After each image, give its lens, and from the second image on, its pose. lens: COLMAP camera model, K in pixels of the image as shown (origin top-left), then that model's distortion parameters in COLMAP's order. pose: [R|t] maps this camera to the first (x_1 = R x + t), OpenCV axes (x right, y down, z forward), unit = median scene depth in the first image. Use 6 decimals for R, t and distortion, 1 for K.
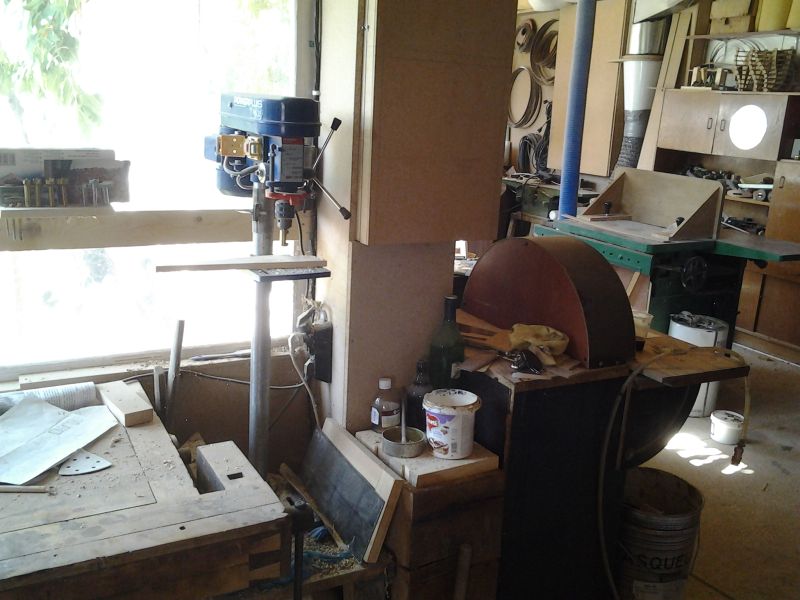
lens RADIAL K [[771.5, 0, 384.9], [0, 771.5, 299.2], [0, 0, 1]] dist [0.021301, -0.015281]
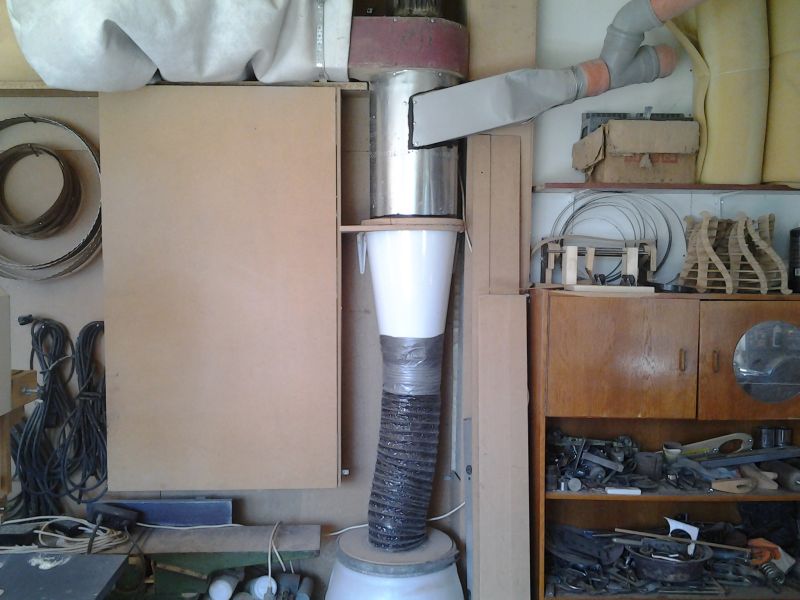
lens RADIAL K [[770.0, 0, 387.6], [0, 770.0, 301.9], [0, 0, 1]] dist [0.053059, -0.119159]
pose [[0.401387, -0.096570, 0.910803, -0.111269], [0.250403, 0.968111, -0.007705, -0.355119], [-0.881015, 0.231160, 0.412769, 1.112886]]
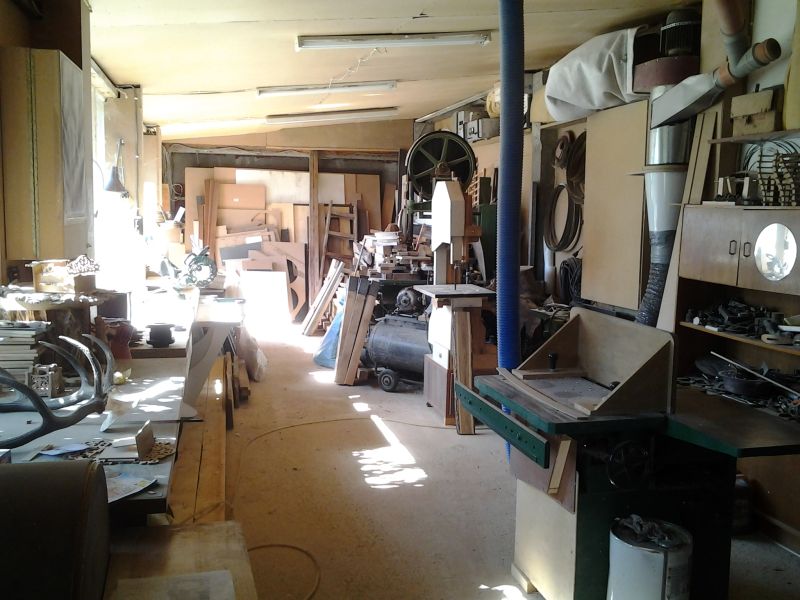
lens RADIAL K [[770.0, 0, 387.6], [0, 770.0, 301.9], [0, 0, 1]] dist [0.053059, -0.119159]
pose [[0.977454, -0.001536, -0.211142, 0.288189], [-0.029639, 0.989075, -0.144404, -0.060926], [0.209057, 0.147406, 0.966730, 0.225814]]
